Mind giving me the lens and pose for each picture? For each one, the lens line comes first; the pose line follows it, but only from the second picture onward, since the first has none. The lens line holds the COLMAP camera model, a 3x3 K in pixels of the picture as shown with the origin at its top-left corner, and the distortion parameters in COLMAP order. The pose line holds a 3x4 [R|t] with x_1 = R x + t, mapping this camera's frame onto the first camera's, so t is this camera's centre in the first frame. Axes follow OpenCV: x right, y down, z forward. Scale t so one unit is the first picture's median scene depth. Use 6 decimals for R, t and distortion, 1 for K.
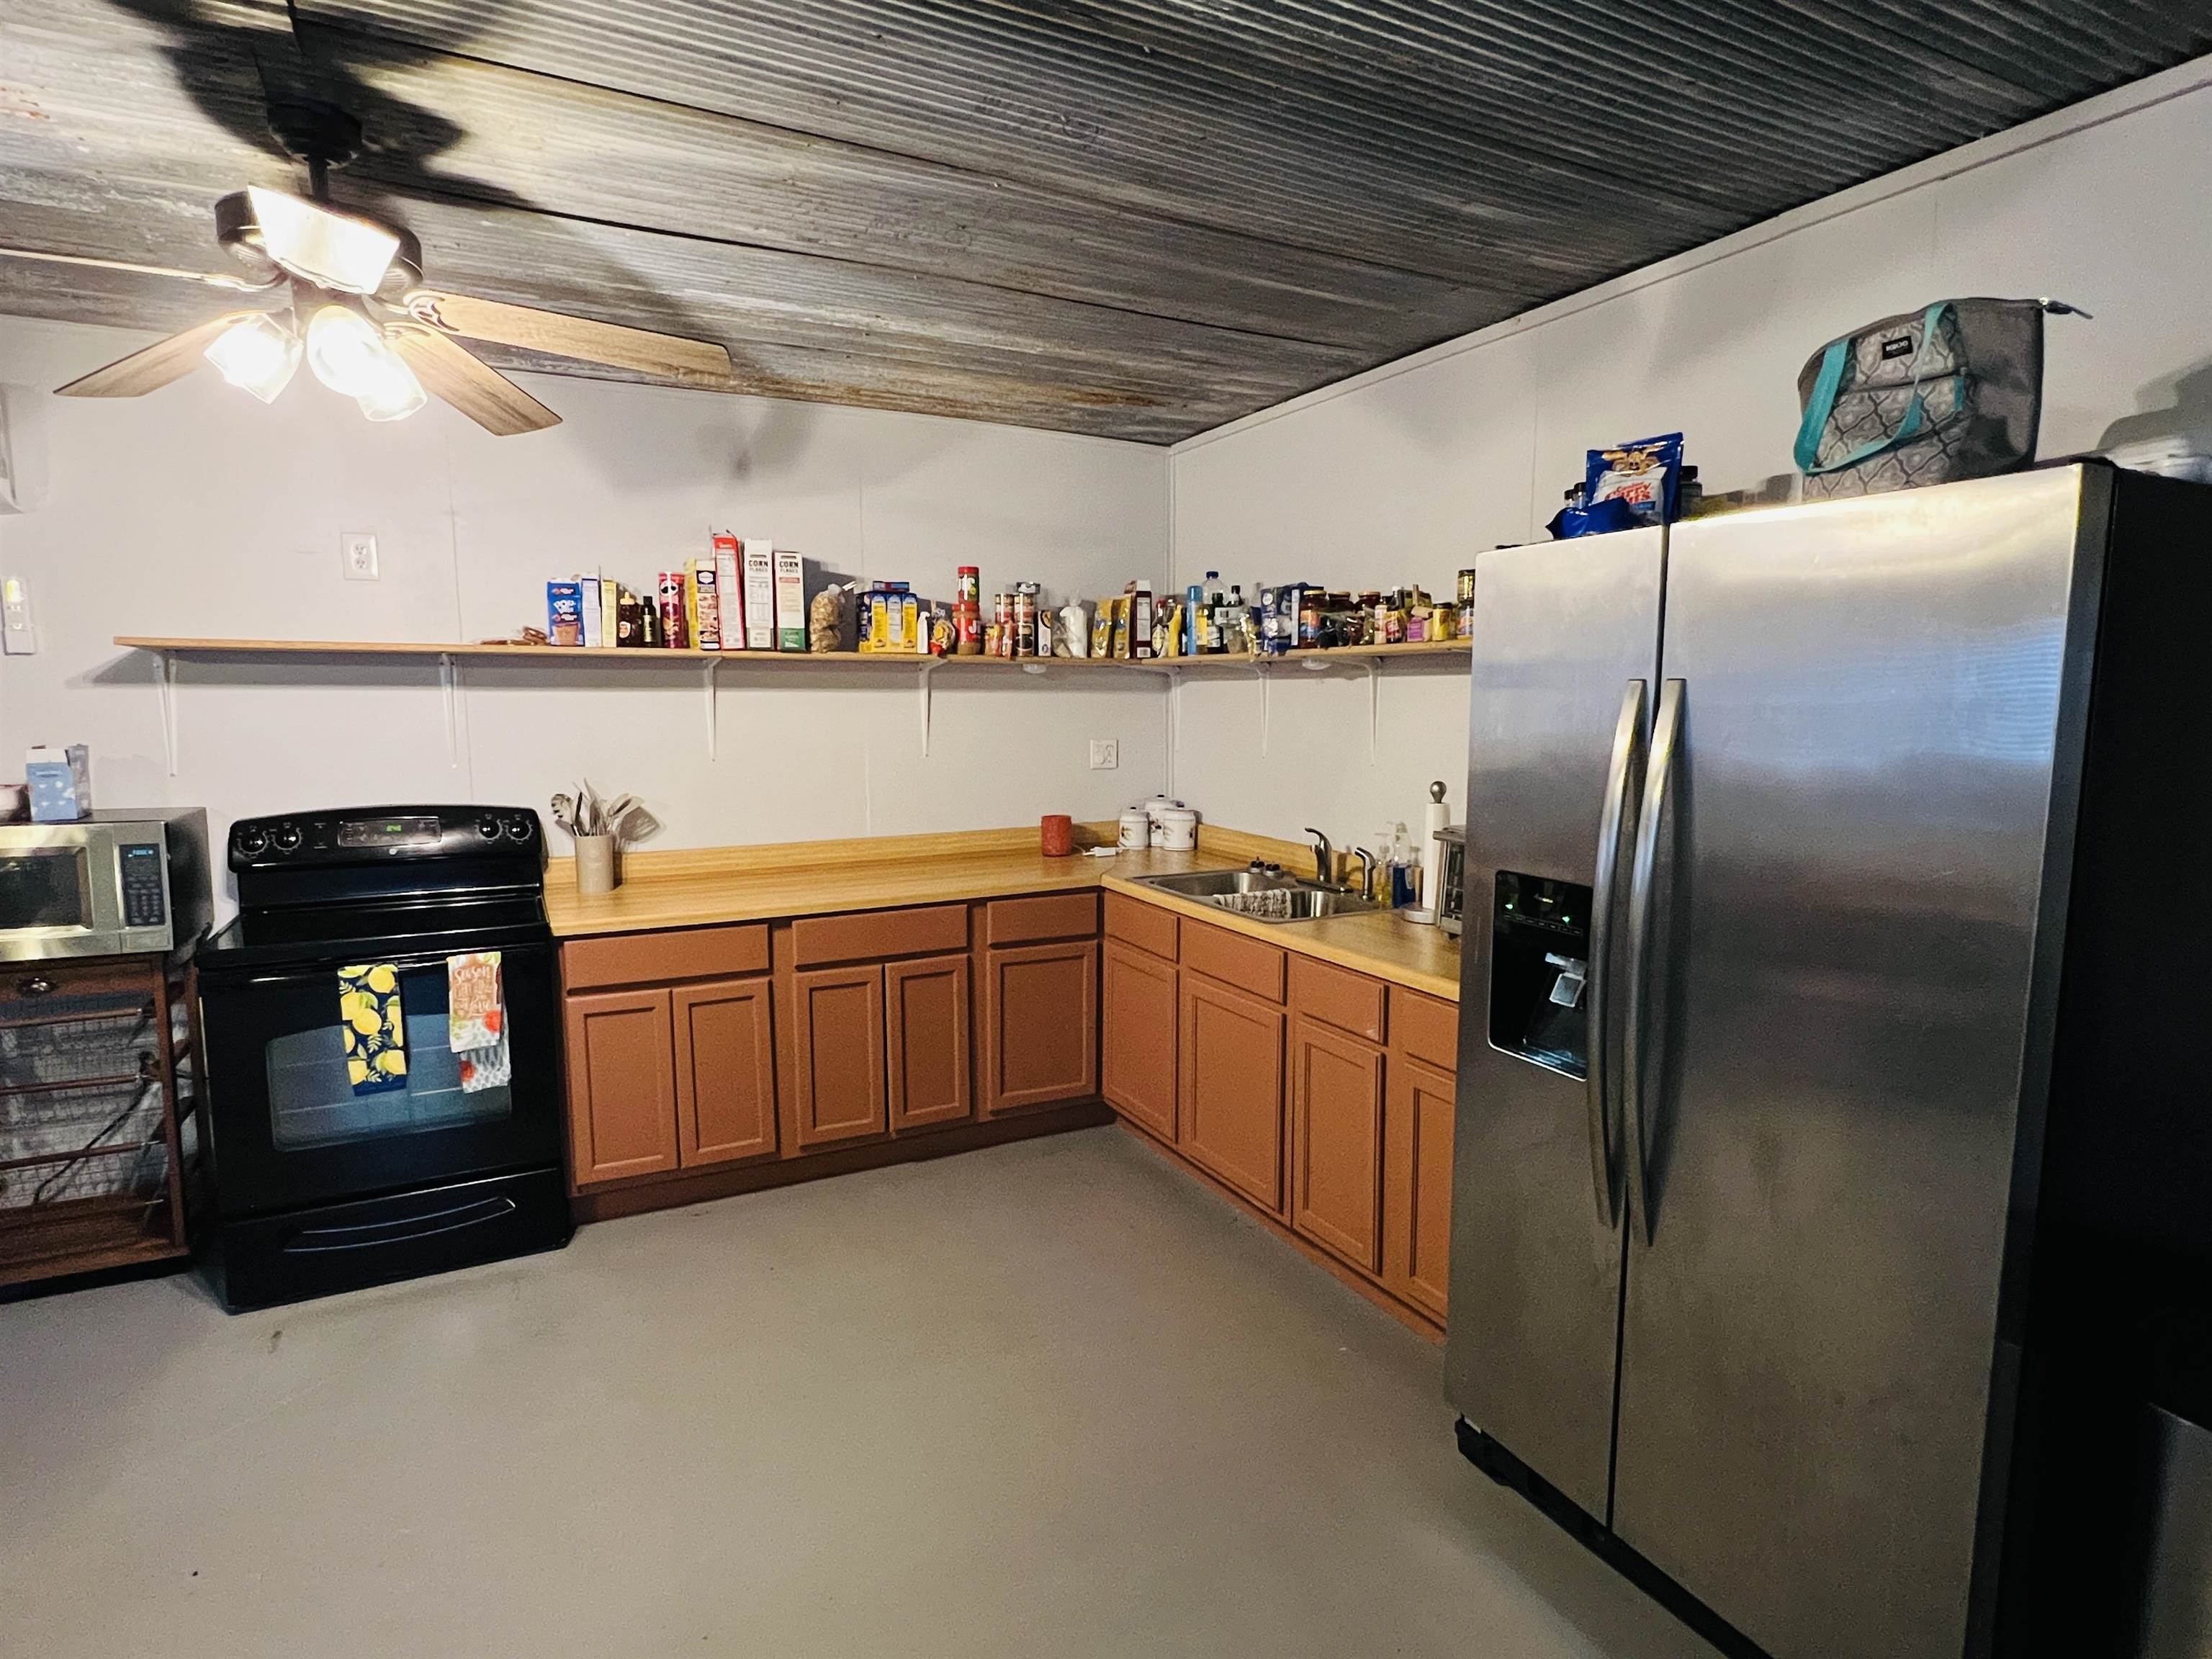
lens RADIAL K [[1161.5, 0, 1100.6], [0, 1161.5, 835.3], [0, 0, 1]] dist [-0.000995, -0.000923]
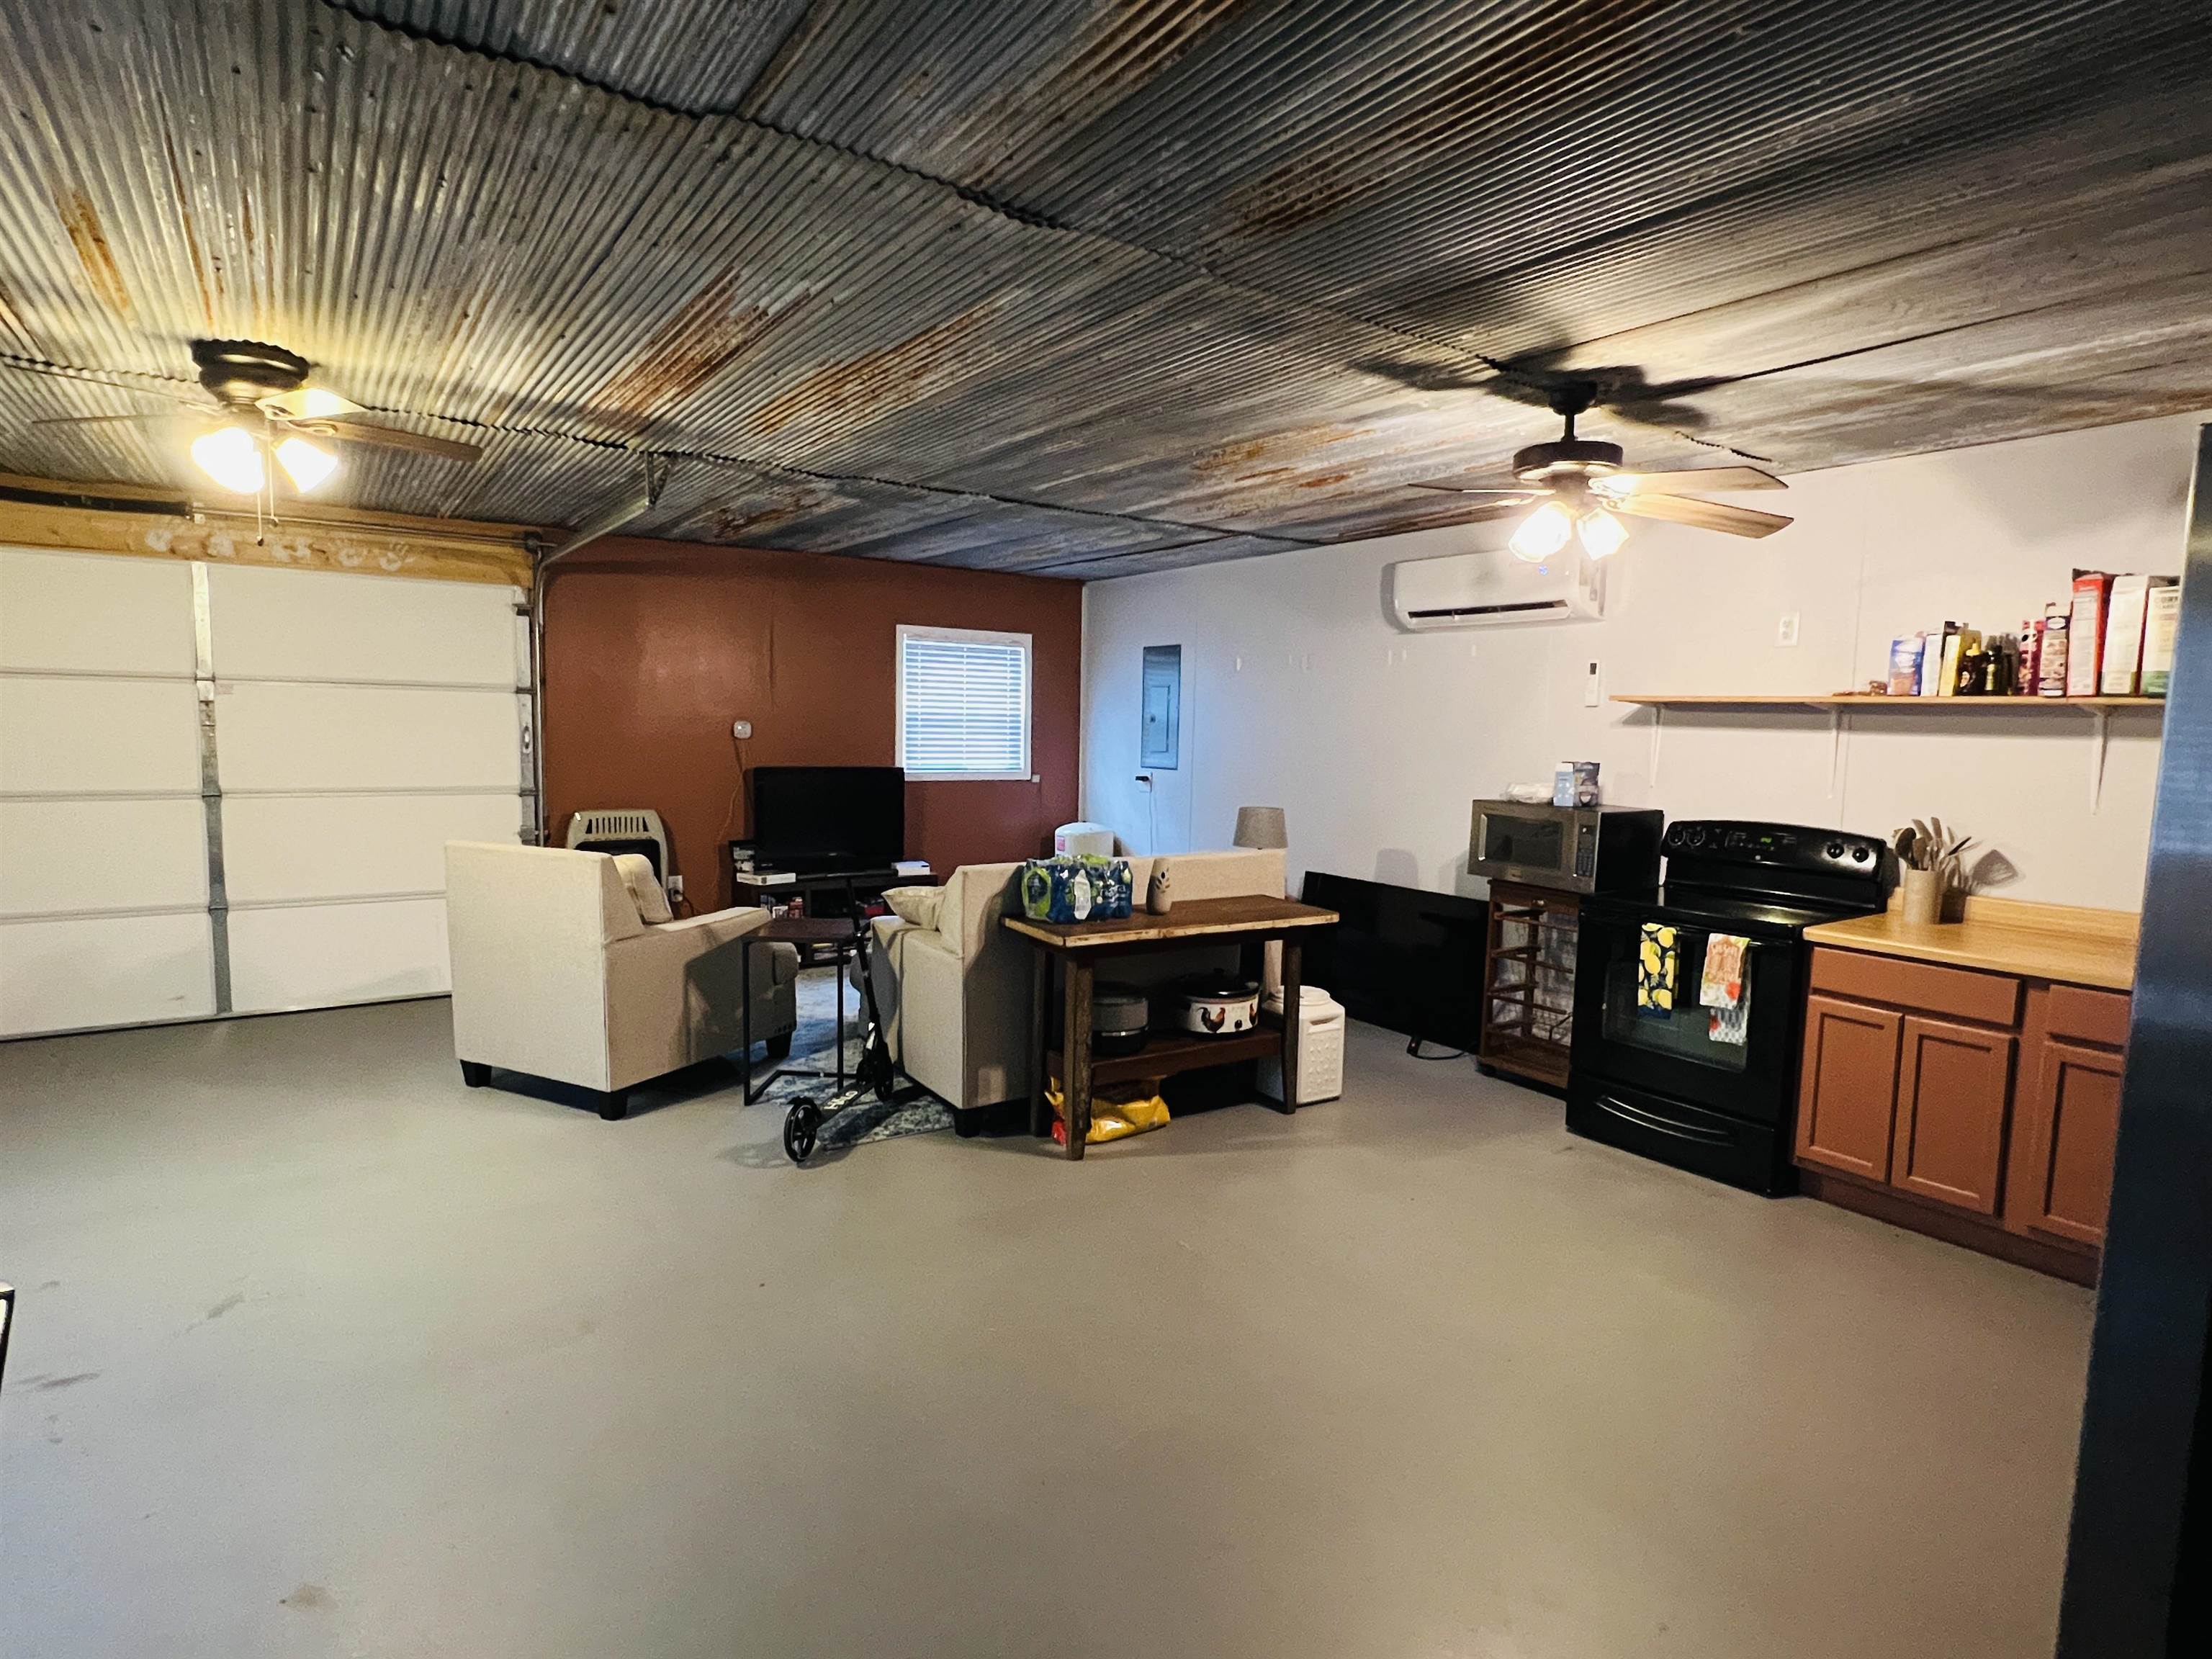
lens RADIAL K [[1161.5, 0, 1103.9], [0, 1161.5, 830.2], [0, 0, 1]] dist [-0.000995, -0.000923]
pose [[0.130440, 0.096136, -0.986784, 0.555359], [-0.142769, 0.986736, 0.077260, -0.011884], [0.981123, 0.130804, 0.142435, 0.103148]]
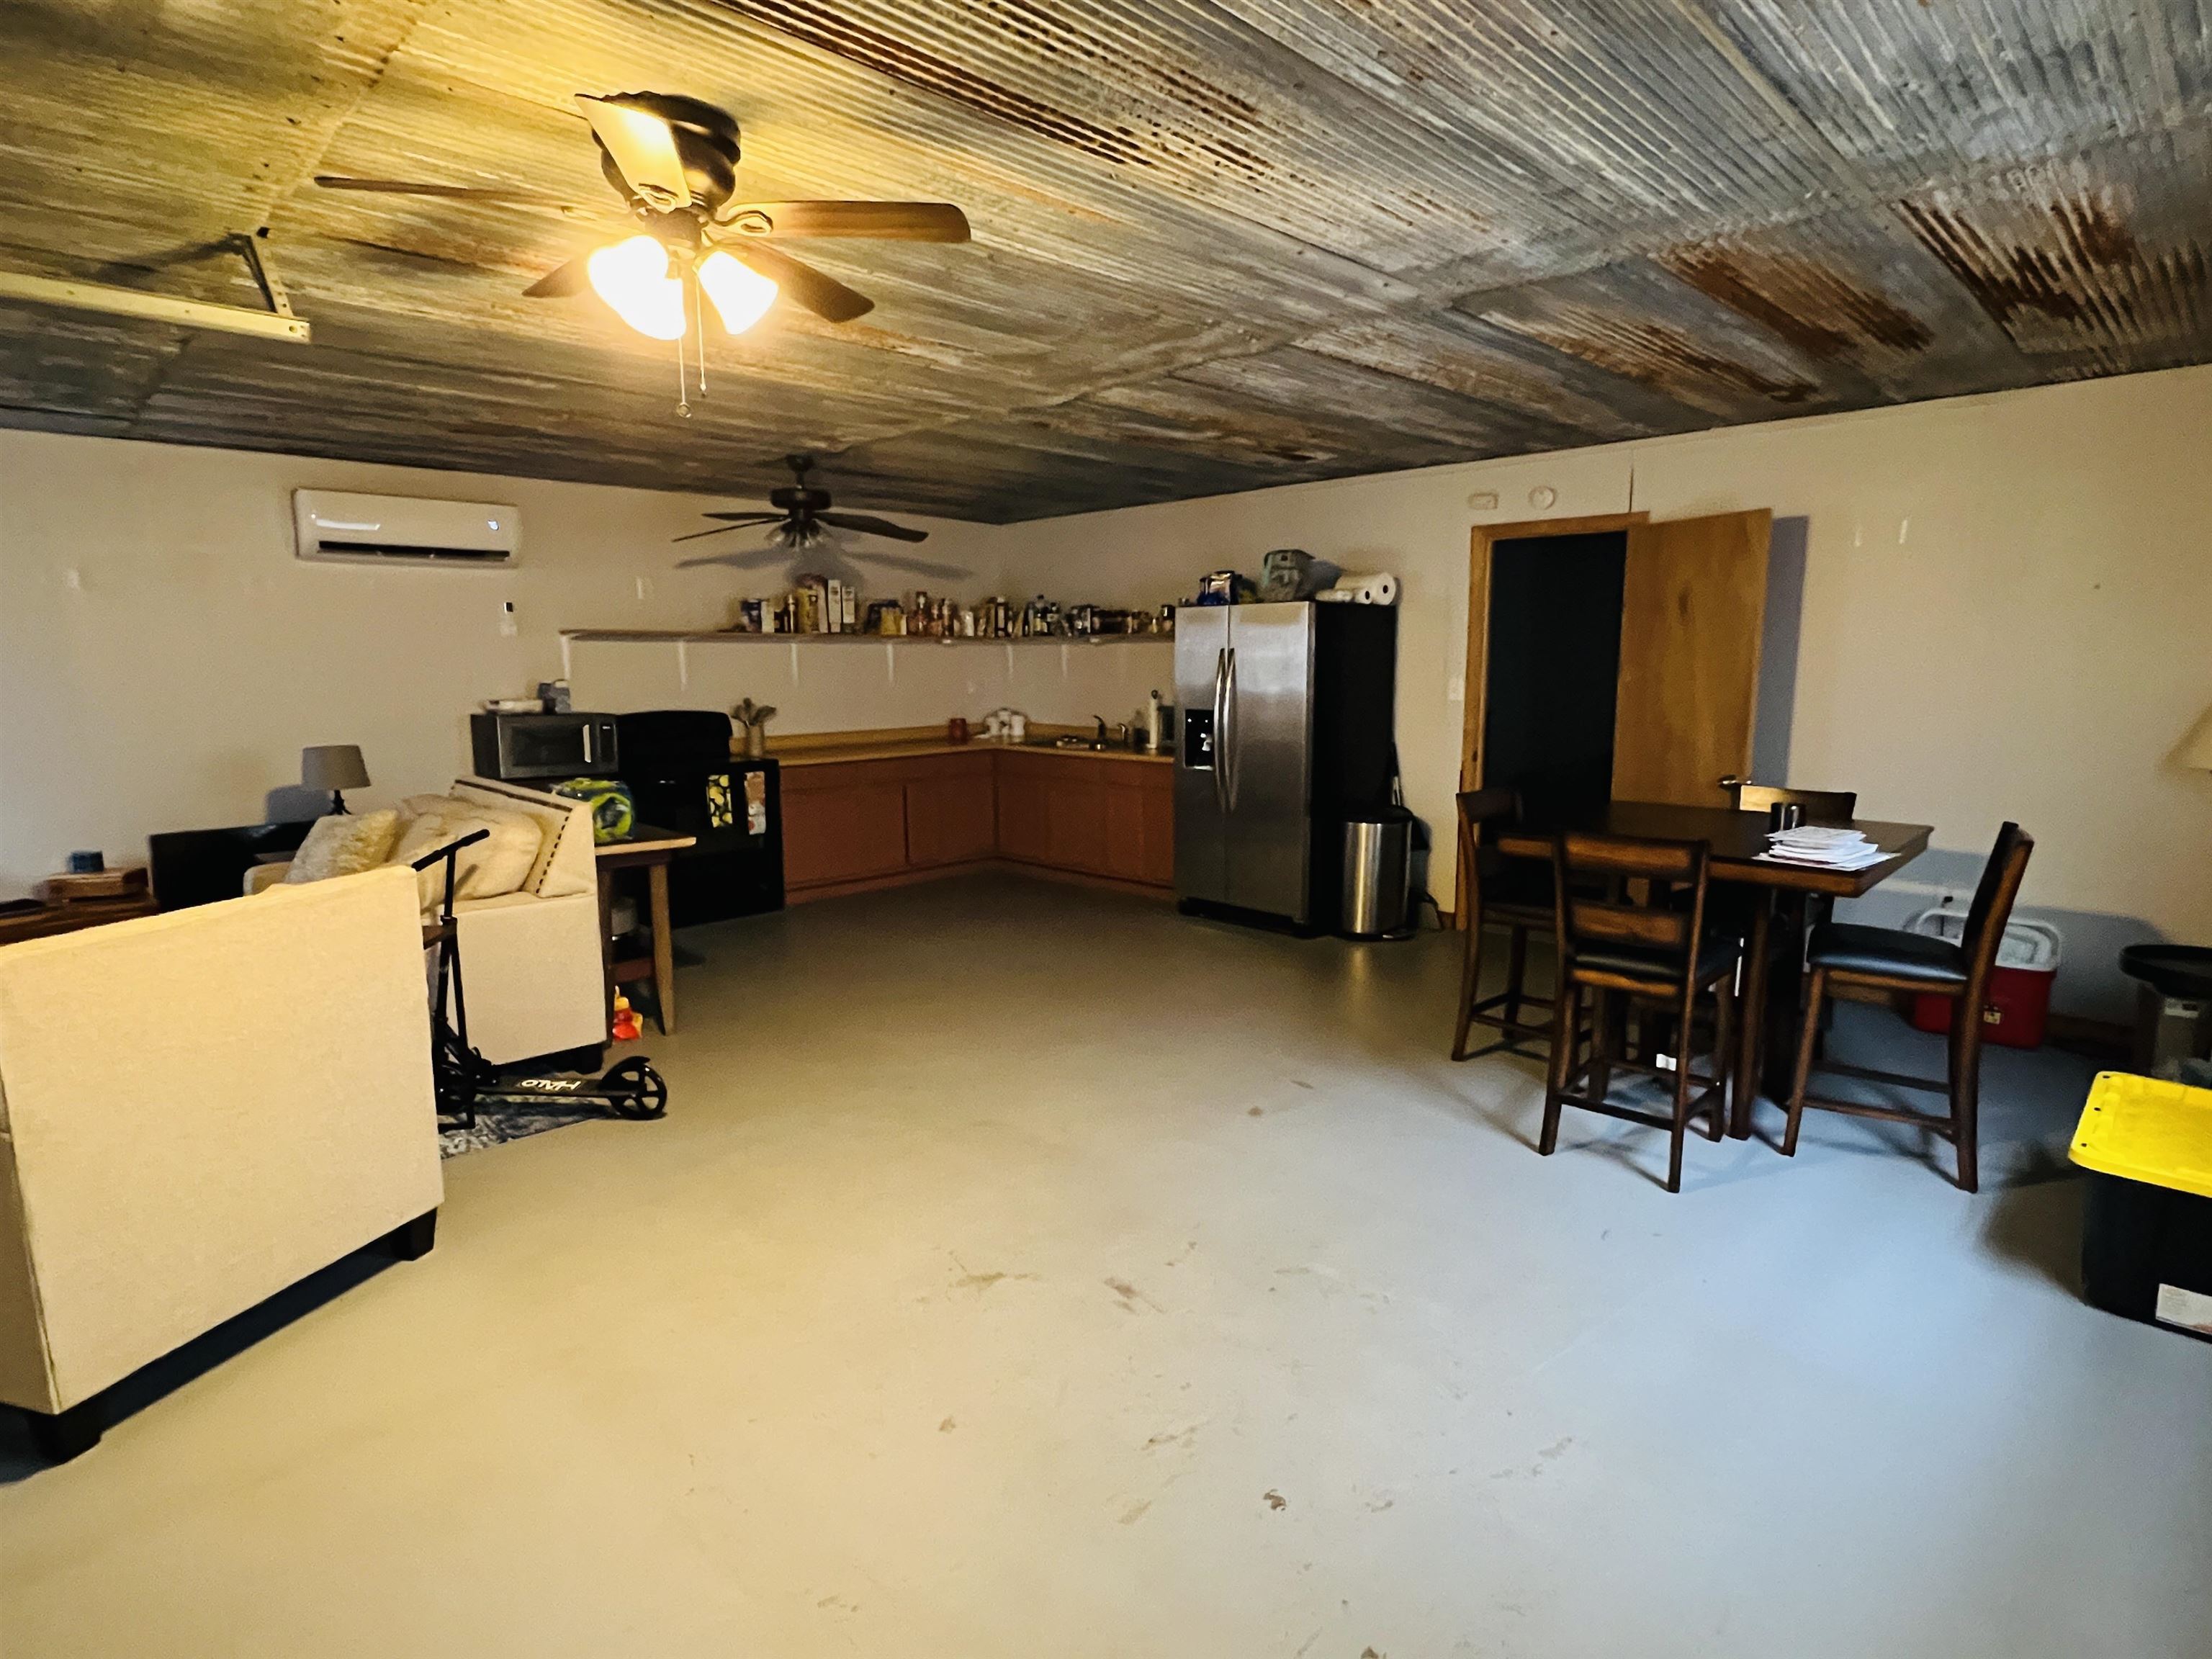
lens RADIAL K [[1161.5, 0, 1107.2], [0, 1161.5, 833.2], [0, 0, 1]] dist [-0.000995, -0.000923]
pose [[0.954541, -0.049120, 0.294006, -0.487525], [0.040767, 0.998574, 0.034477, 0.150596], [-0.295280, -0.020924, 0.955182, -1.184388]]
